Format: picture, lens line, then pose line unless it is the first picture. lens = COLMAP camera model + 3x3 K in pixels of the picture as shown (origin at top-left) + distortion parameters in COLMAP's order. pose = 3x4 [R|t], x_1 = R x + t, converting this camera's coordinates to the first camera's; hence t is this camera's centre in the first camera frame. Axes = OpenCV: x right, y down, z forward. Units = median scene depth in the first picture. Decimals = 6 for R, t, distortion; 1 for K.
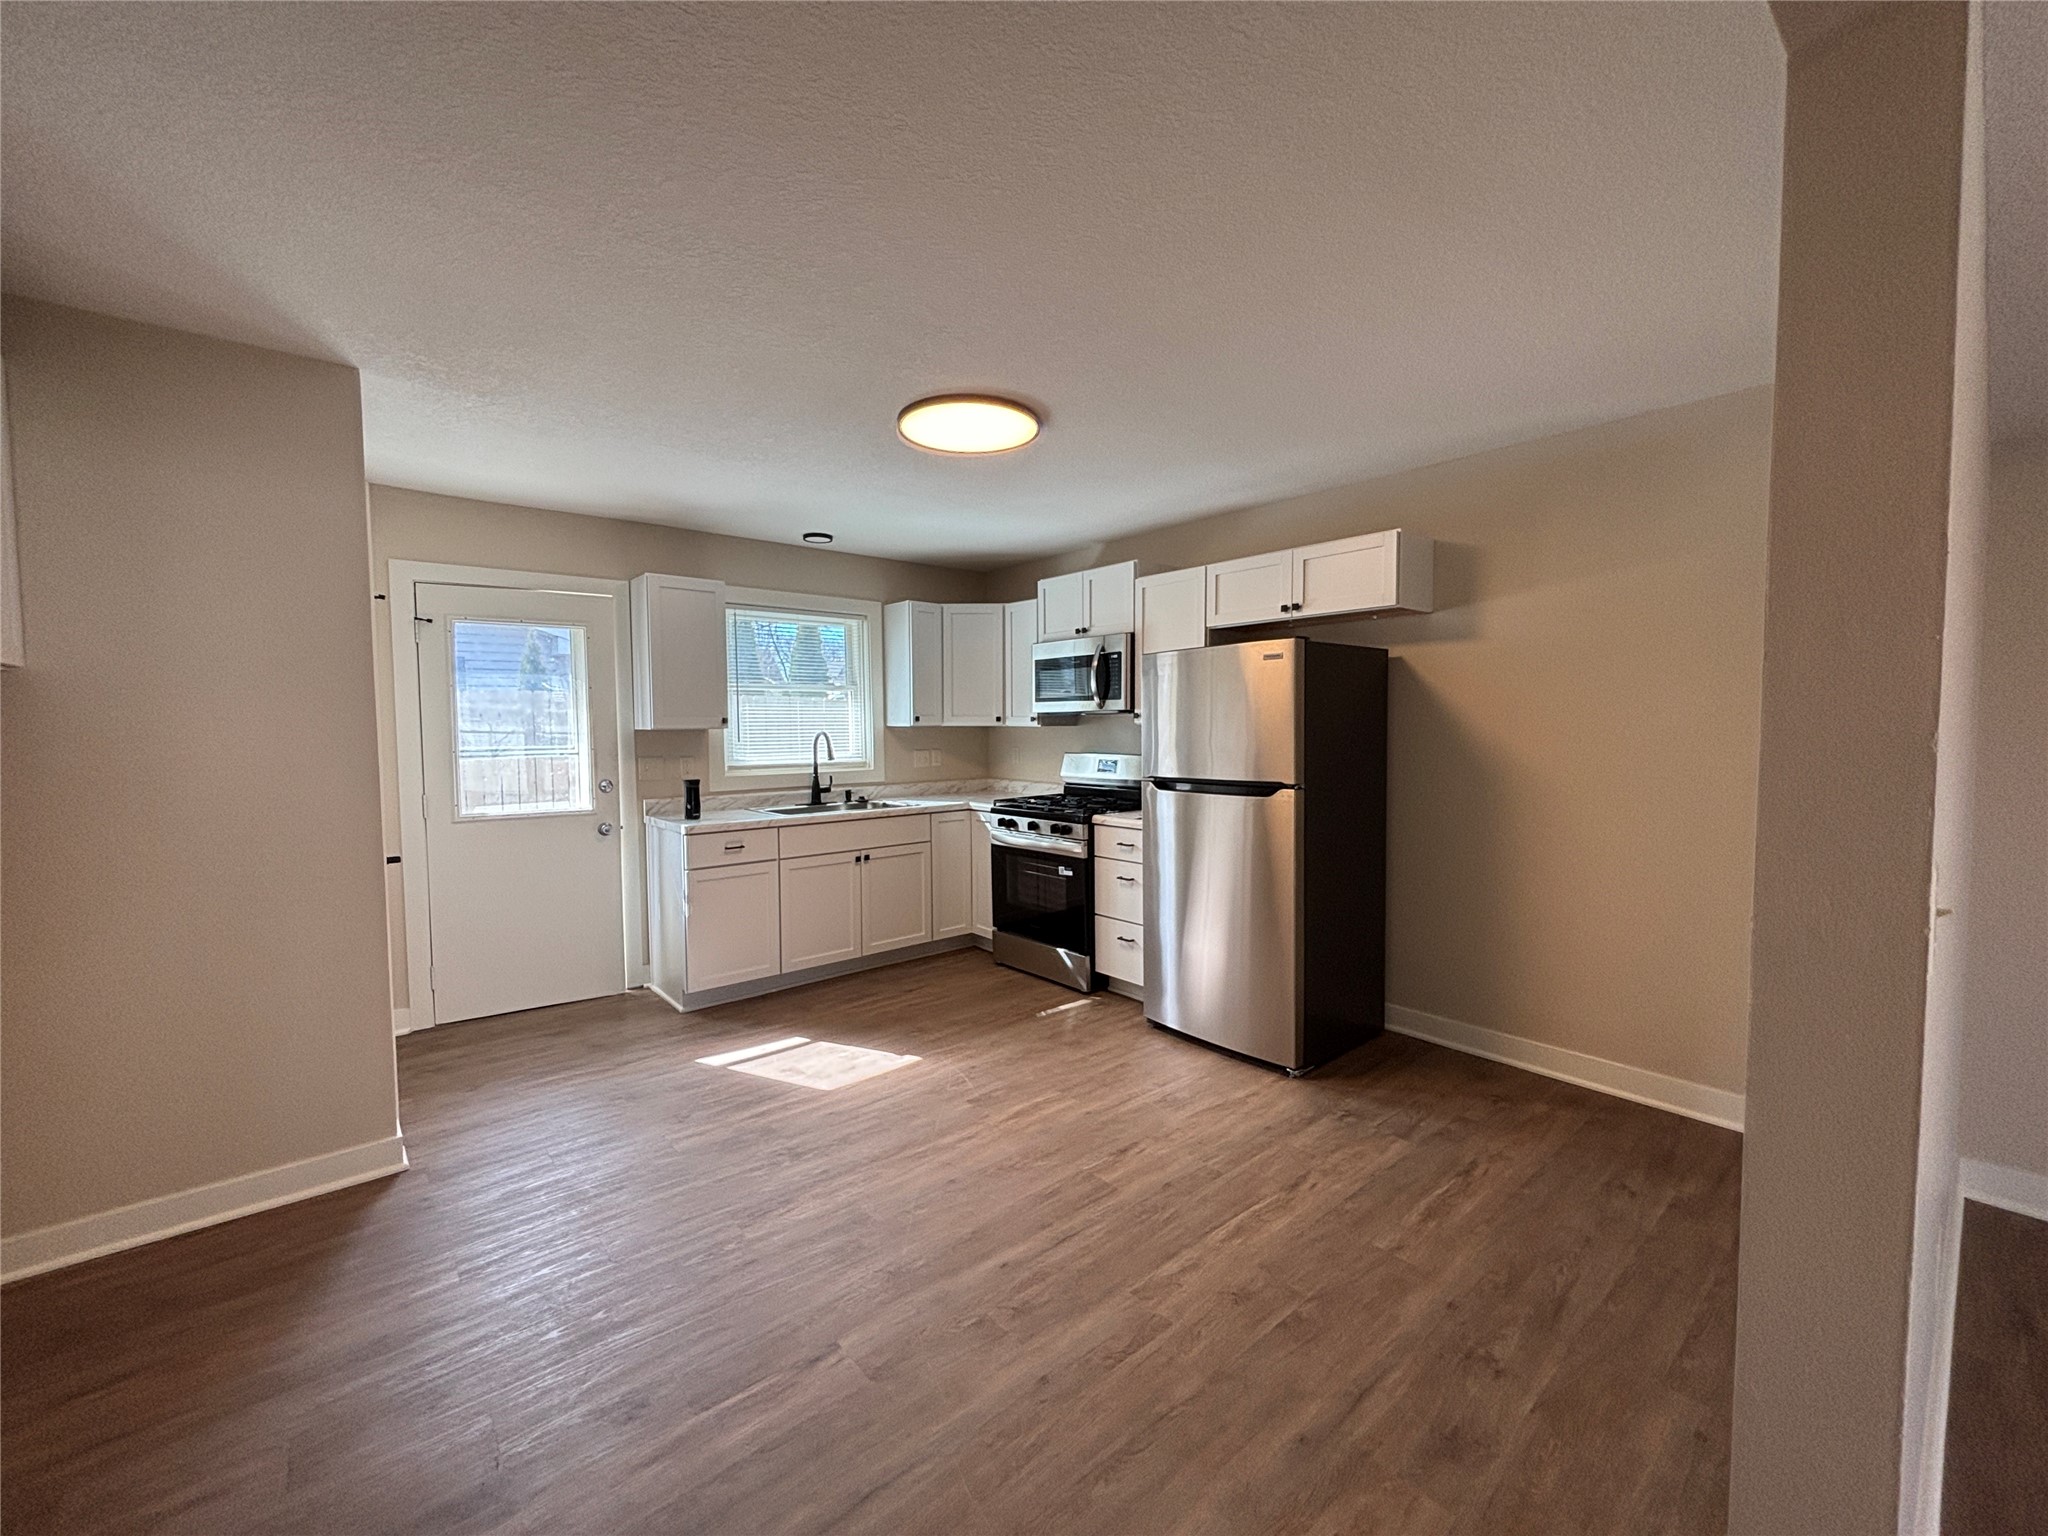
lens RADIAL K [[824.3, 0, 1021.1], [0, 824.3, 769.7], [0, 0, 1]] dist [0.004142, -0.000127]
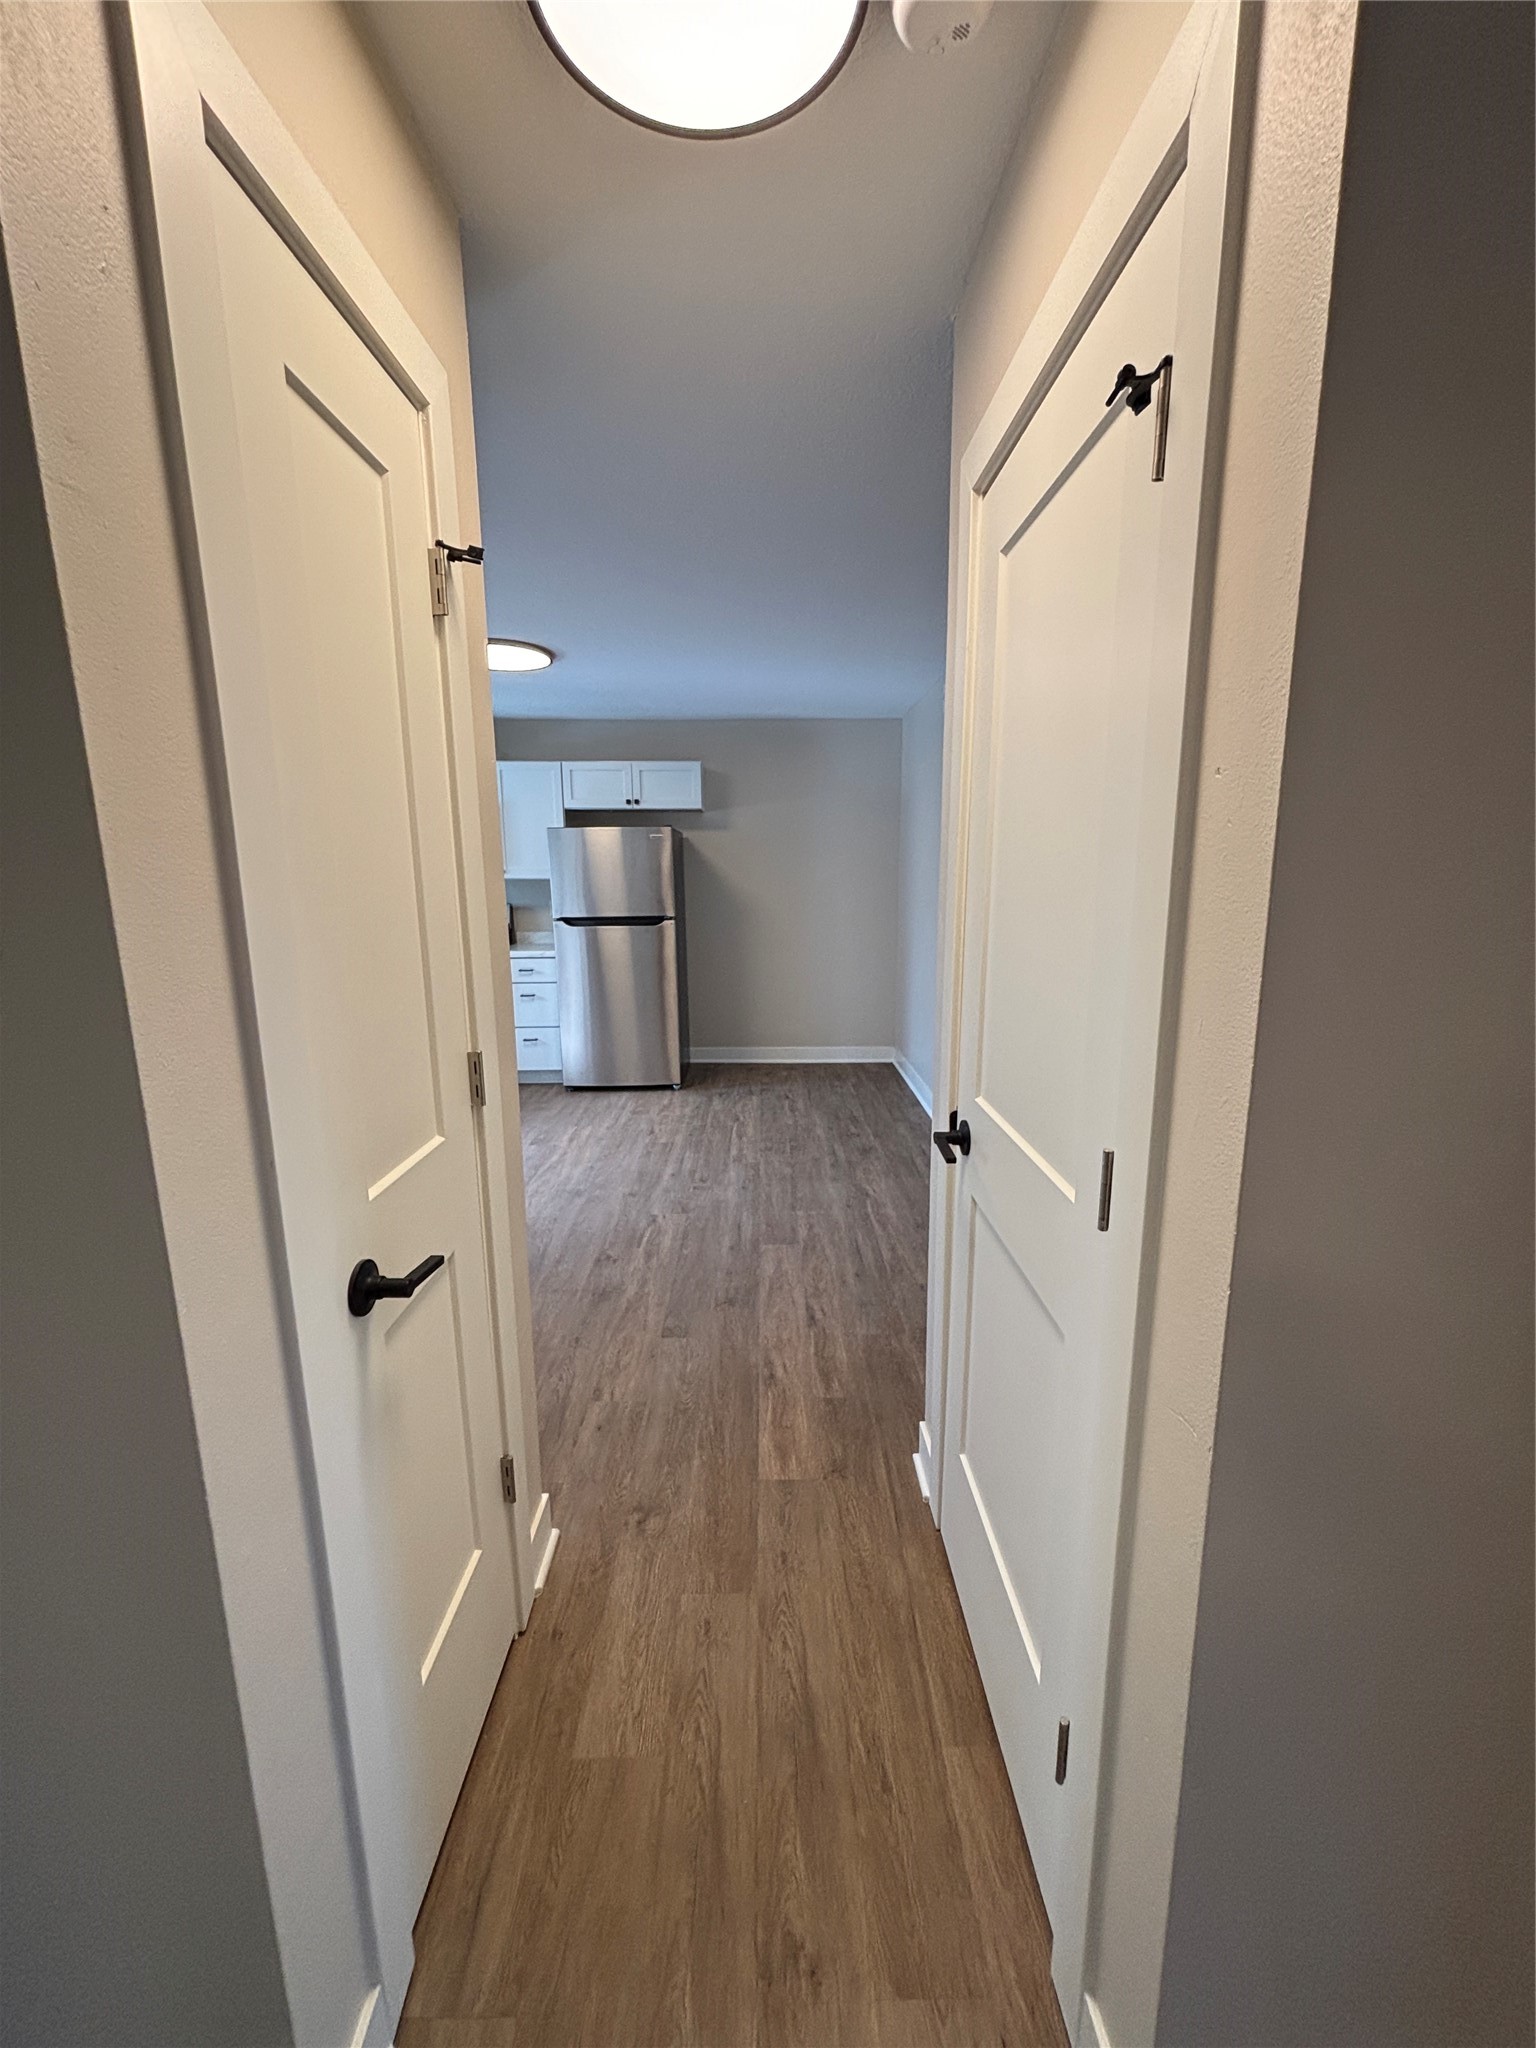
lens RADIAL K [[824.3, 0, 769.0], [0, 824.3, 1045.1], [0, 0, 1]] dist [0.004142, -0.000127]
pose [[0.628952, -0.153186, 0.762203, -0.784089], [0.041823, 0.985643, 0.163581, 0.009693], [-0.776318, -0.071007, 0.626329, -0.195806]]
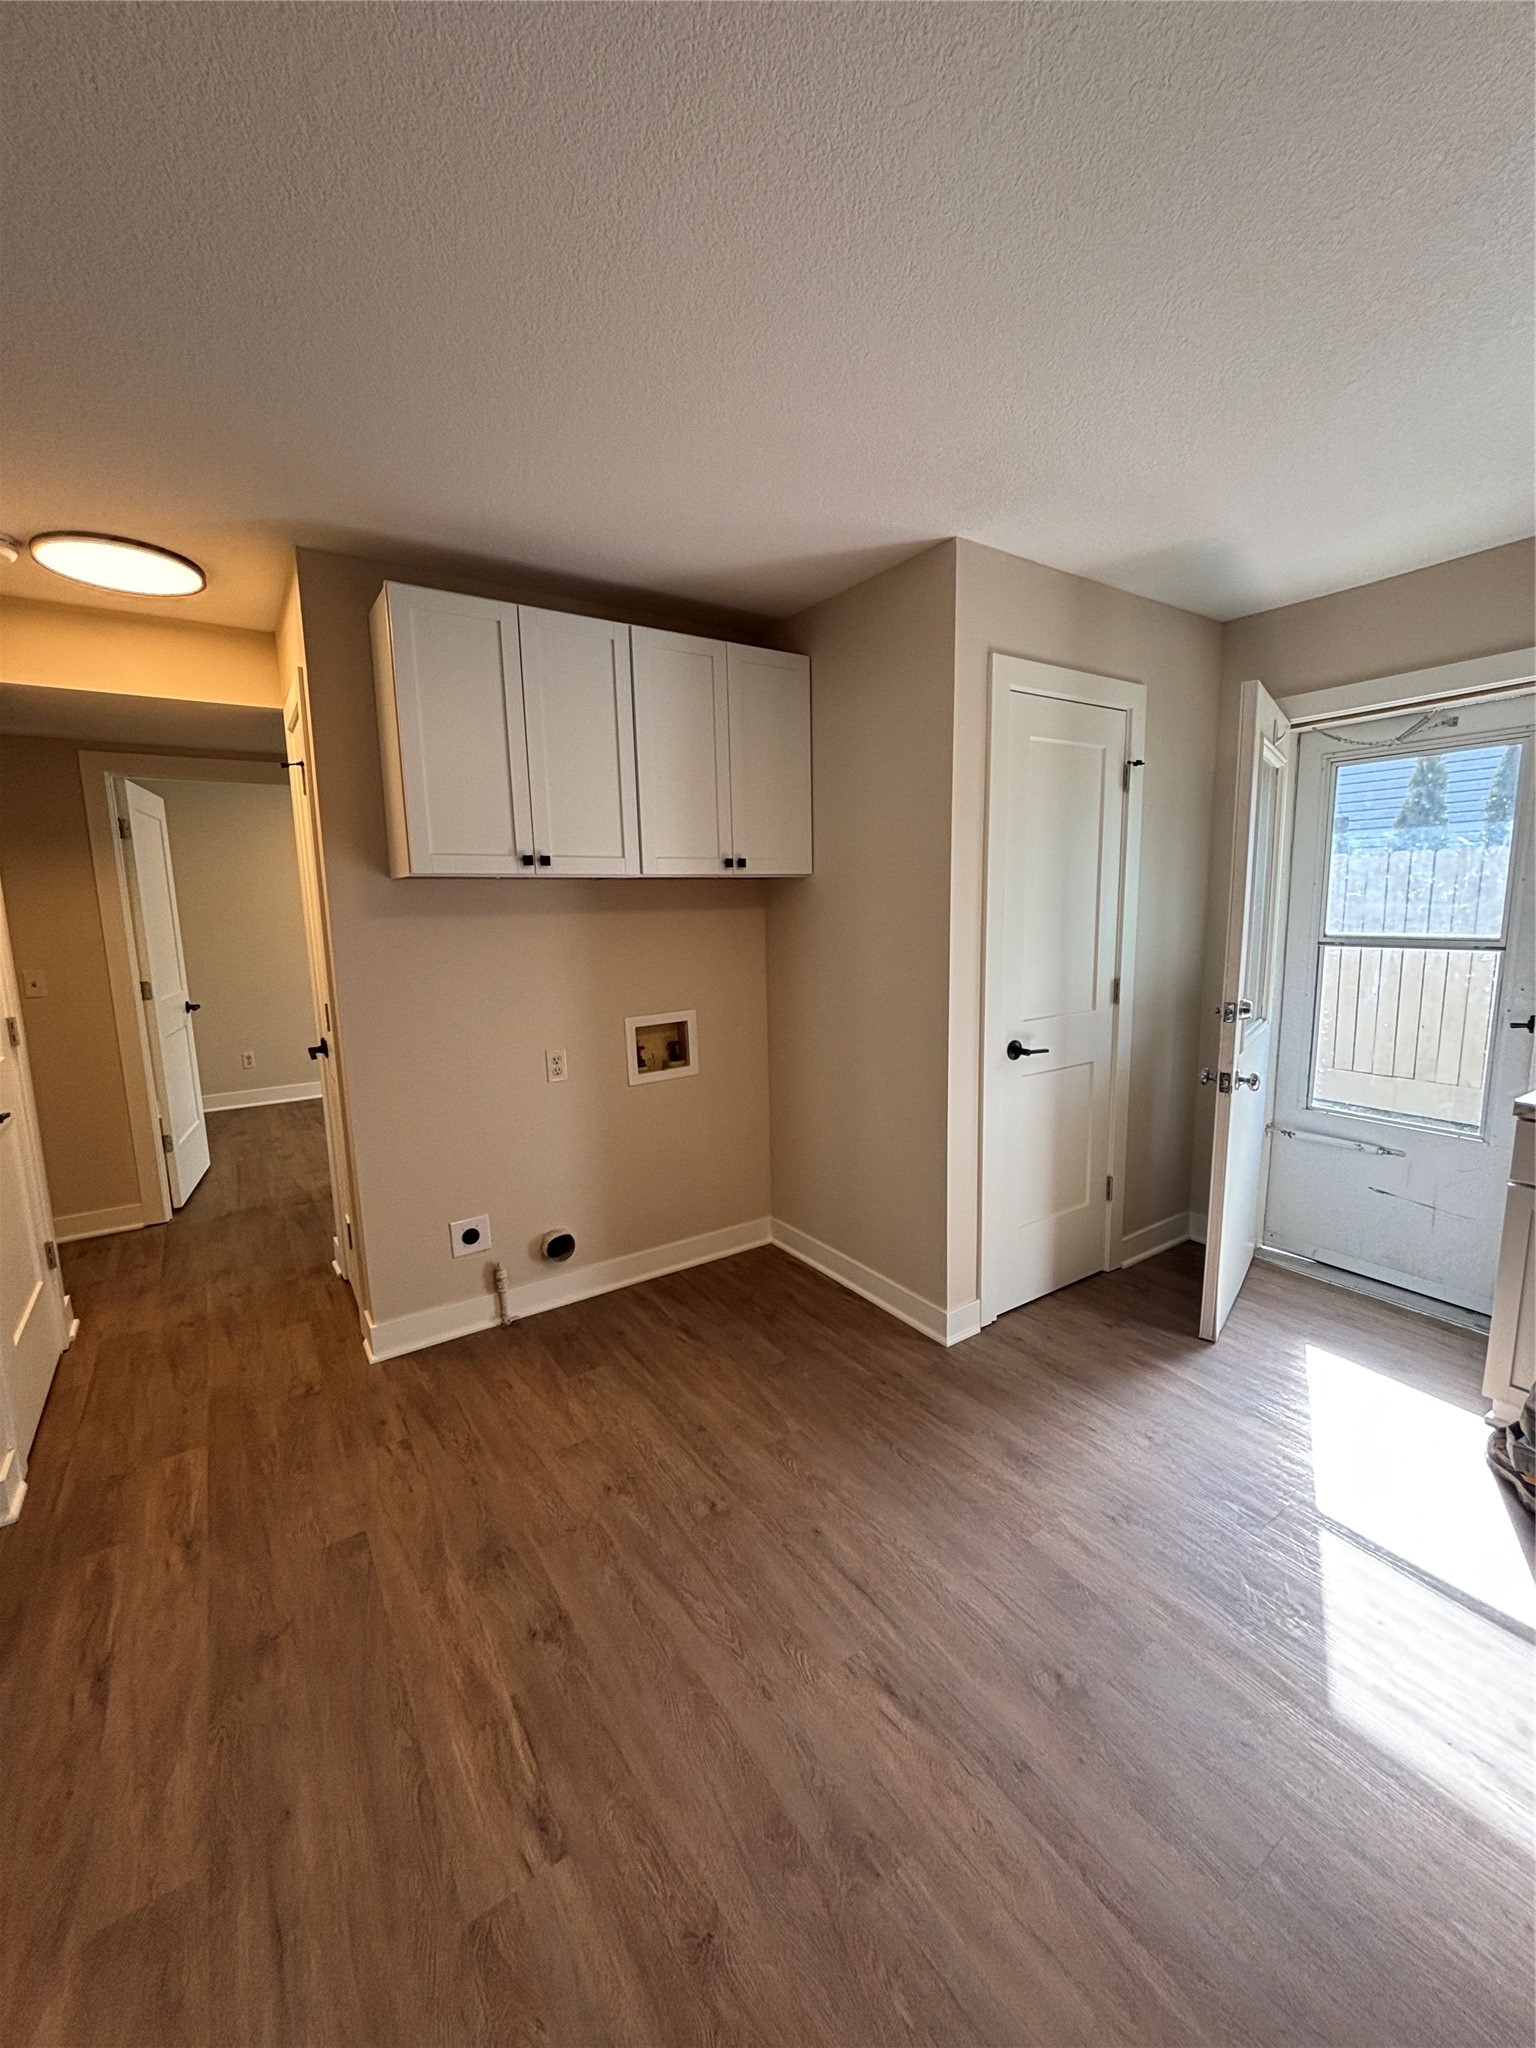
lens RADIAL K [[824.3, 0, 777.3], [0, 824.3, 1030.6], [0, 0, 1]] dist [0.004142, -0.000127]
pose [[-0.087497, 0.167586, -0.981967, 0.177451], [-0.035759, 0.984584, 0.171219, -0.058648], [0.995523, 0.050095, -0.080155, 0.657166]]
